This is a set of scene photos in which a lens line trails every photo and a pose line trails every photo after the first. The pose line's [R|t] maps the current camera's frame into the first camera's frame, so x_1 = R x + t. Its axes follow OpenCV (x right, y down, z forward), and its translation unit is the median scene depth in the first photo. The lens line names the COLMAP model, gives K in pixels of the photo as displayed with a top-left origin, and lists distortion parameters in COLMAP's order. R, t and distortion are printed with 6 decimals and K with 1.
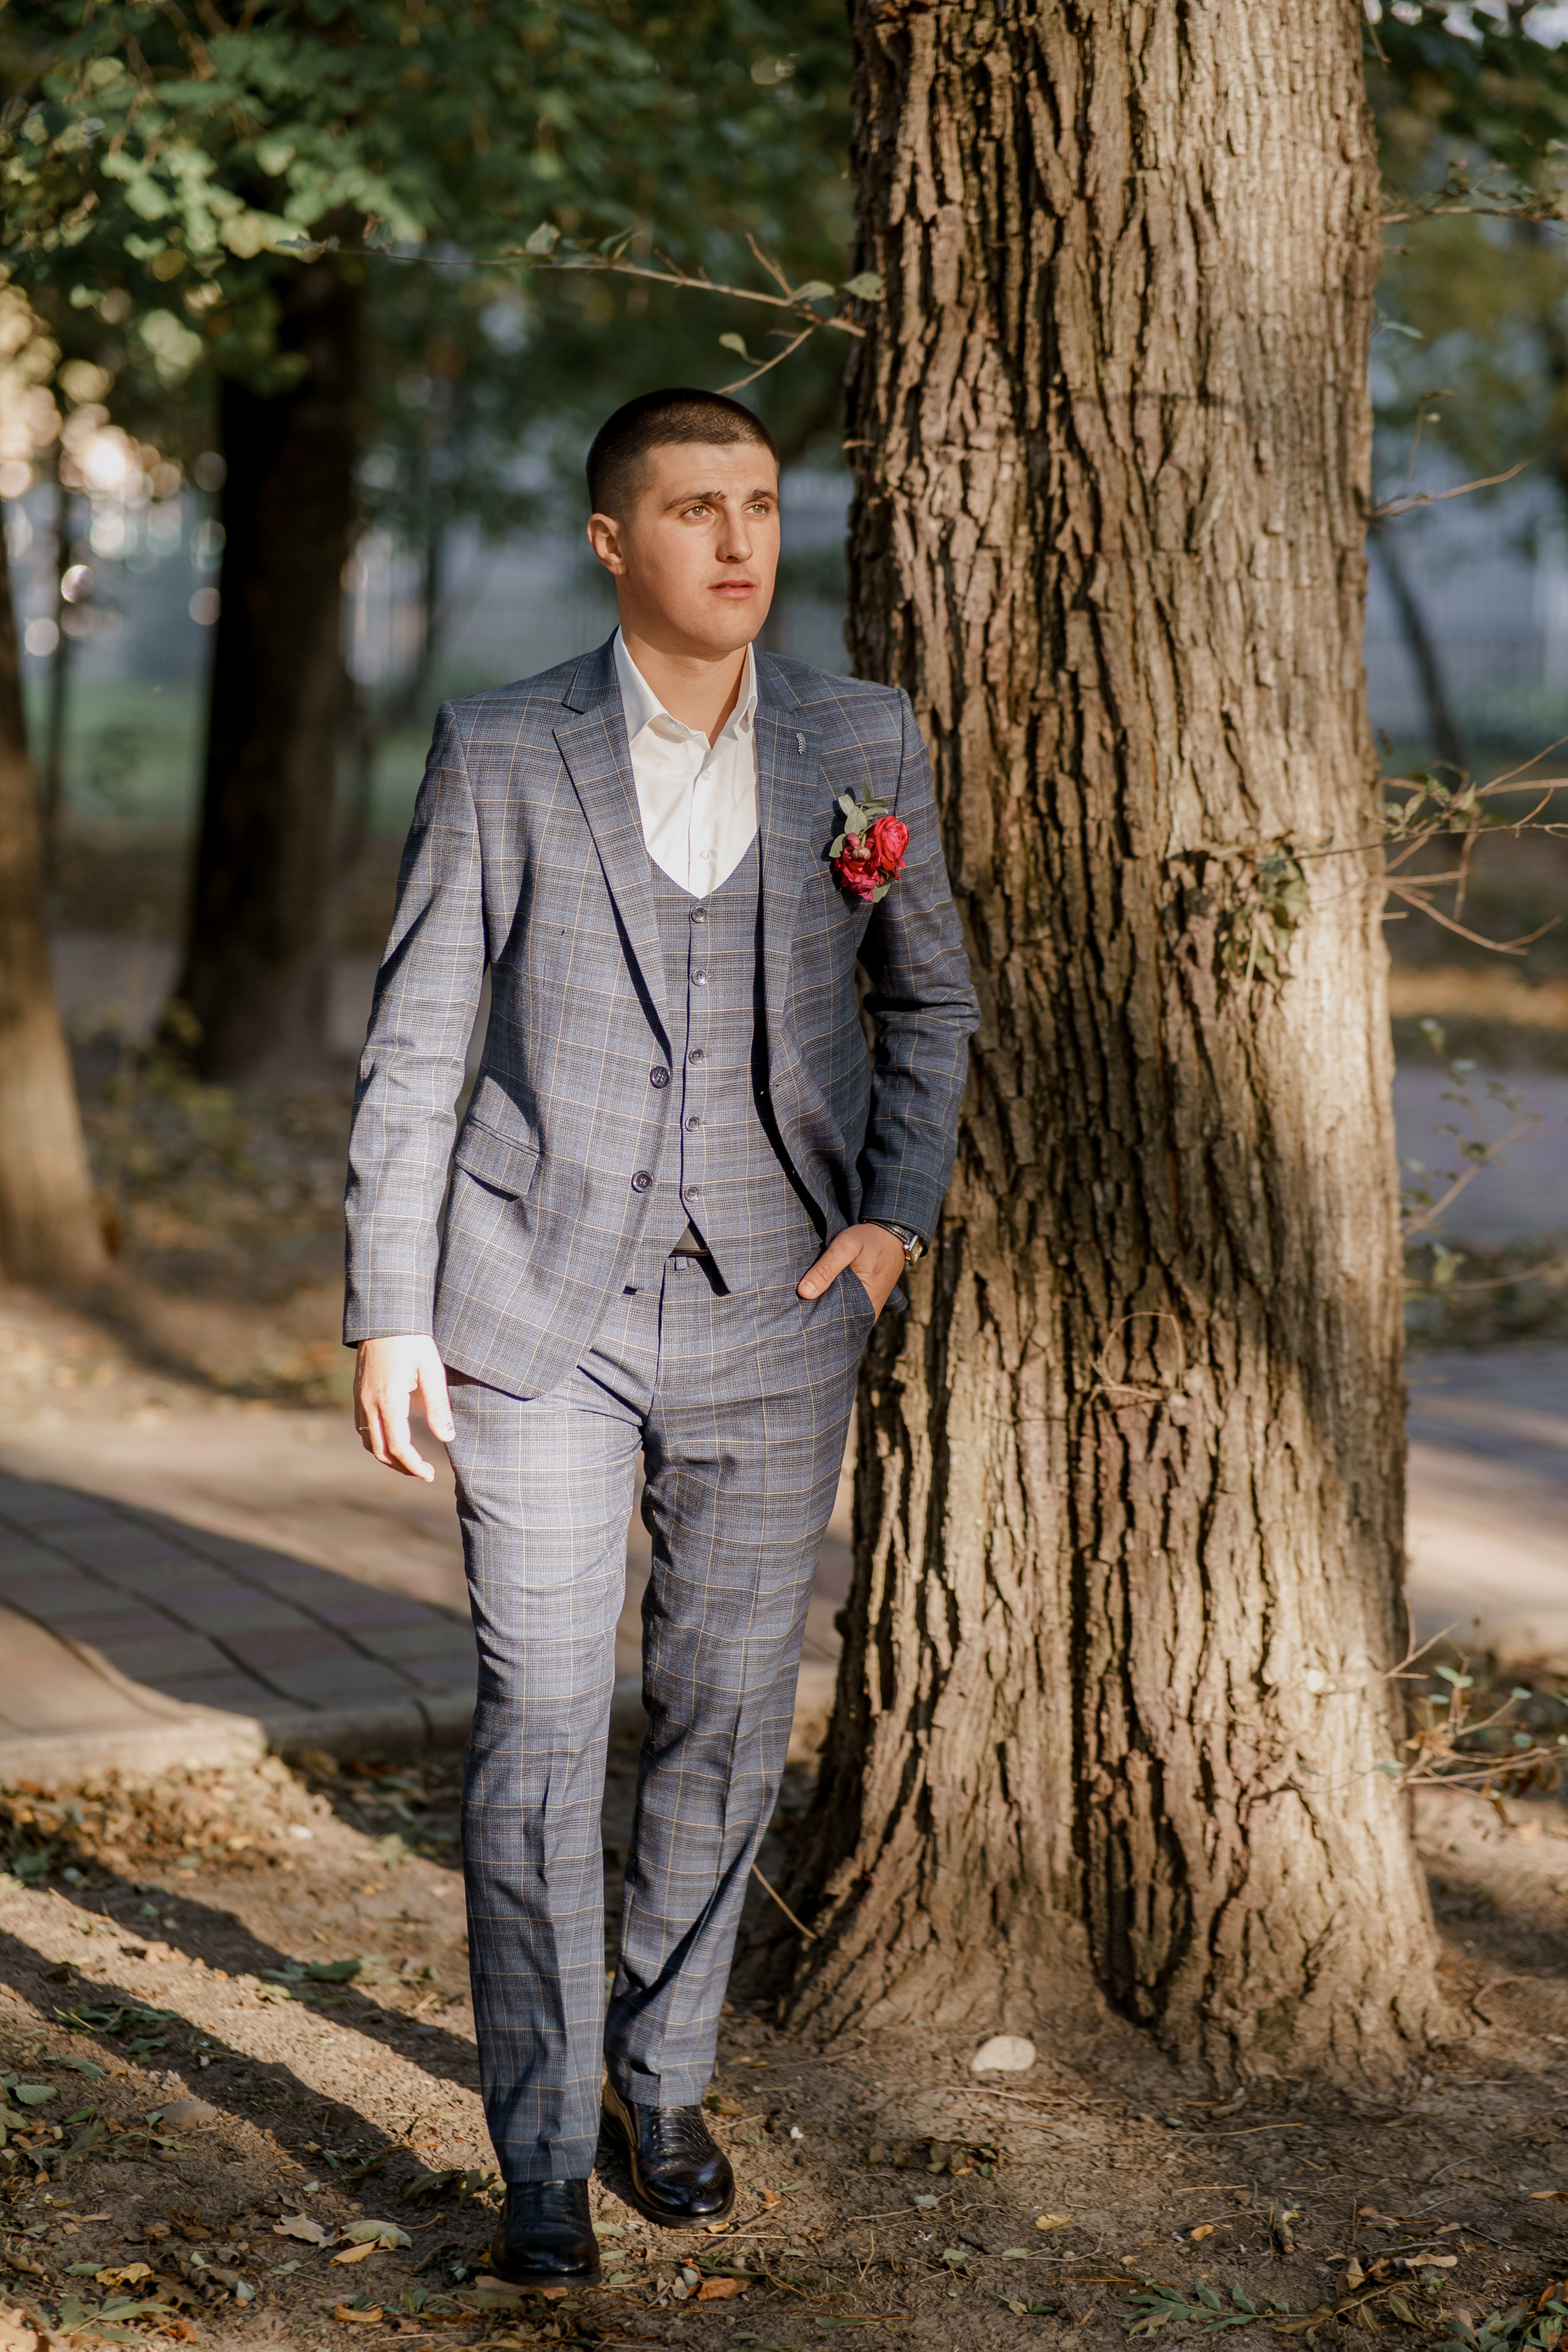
lens RADIAL K [[6058.5, 0, 783.6], [0, 6058.5, 1176.9], [0, 0, 1]] dist [0.011231, 0.000000]
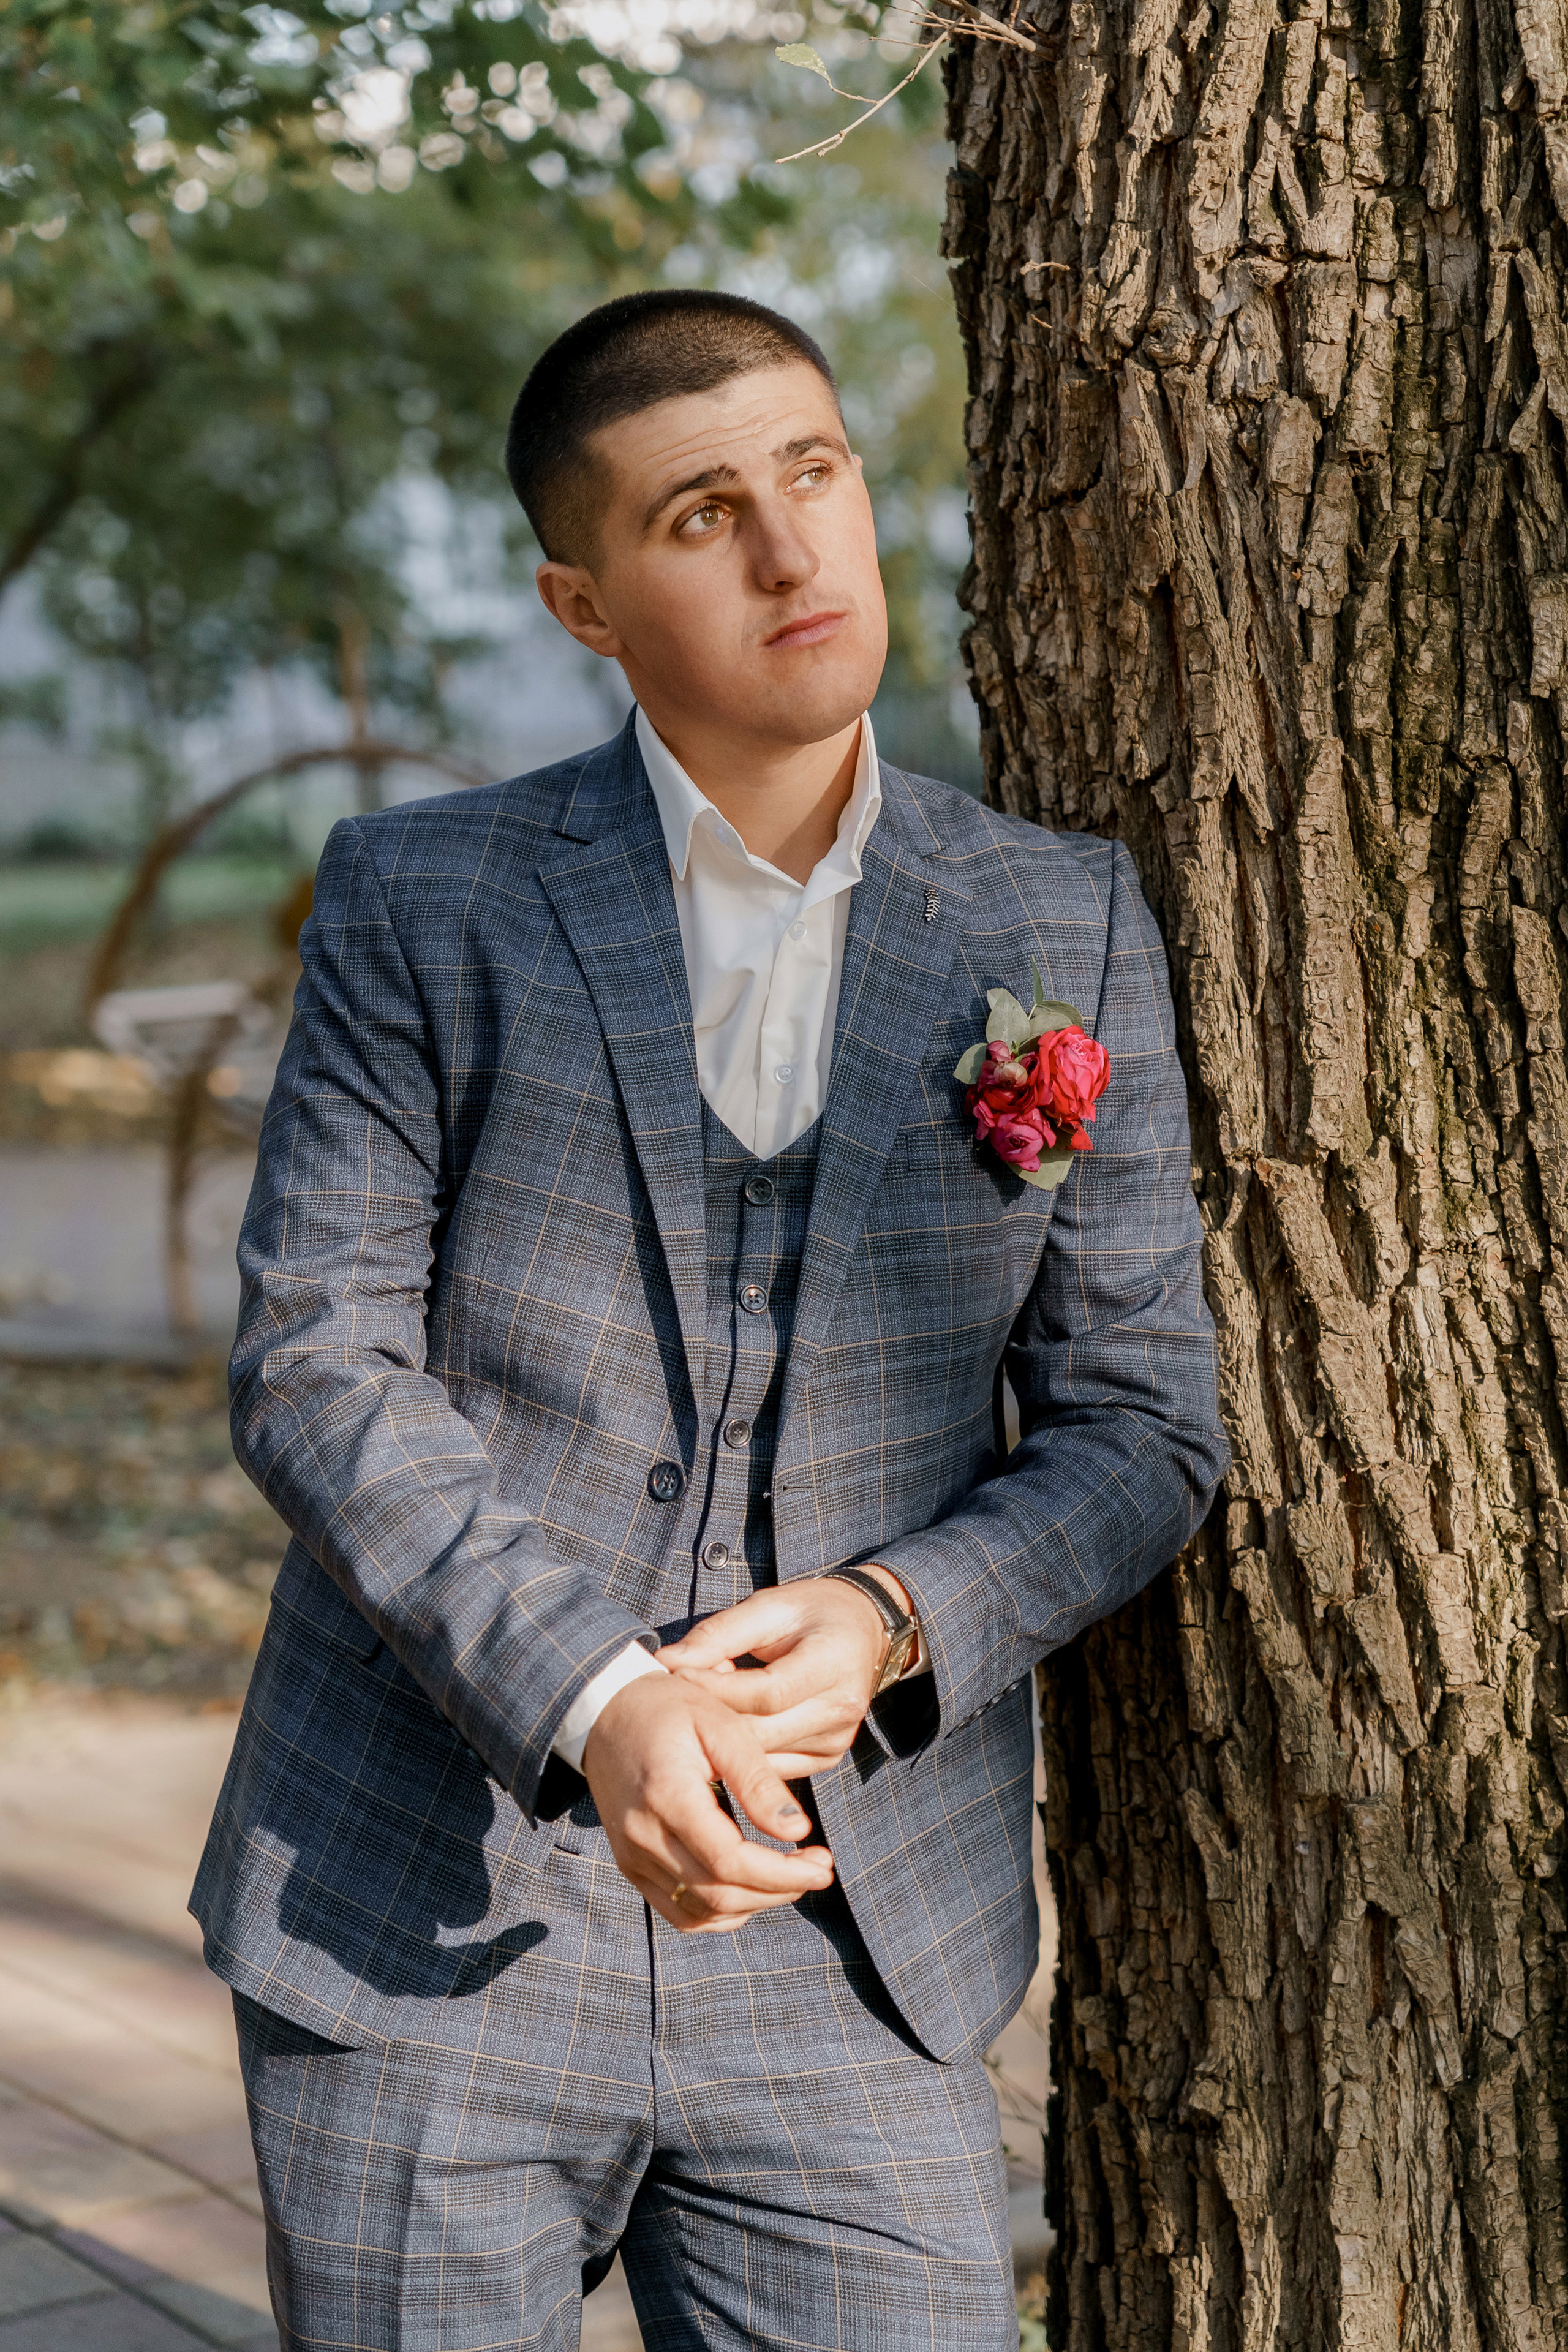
lens RADIAL K [[4906.6, 0, 785.1], [0, 4906.6, 1164.9], [0, 0, 1]] dist [0.068072, 0.000000]
pose [[0.981572, -0.065360, 0.179566, -0.086389], [0.065363, 0.997844, 0.005908, -0.051583], [-0.179565, 0.005937, 0.983728, 0.612266]]
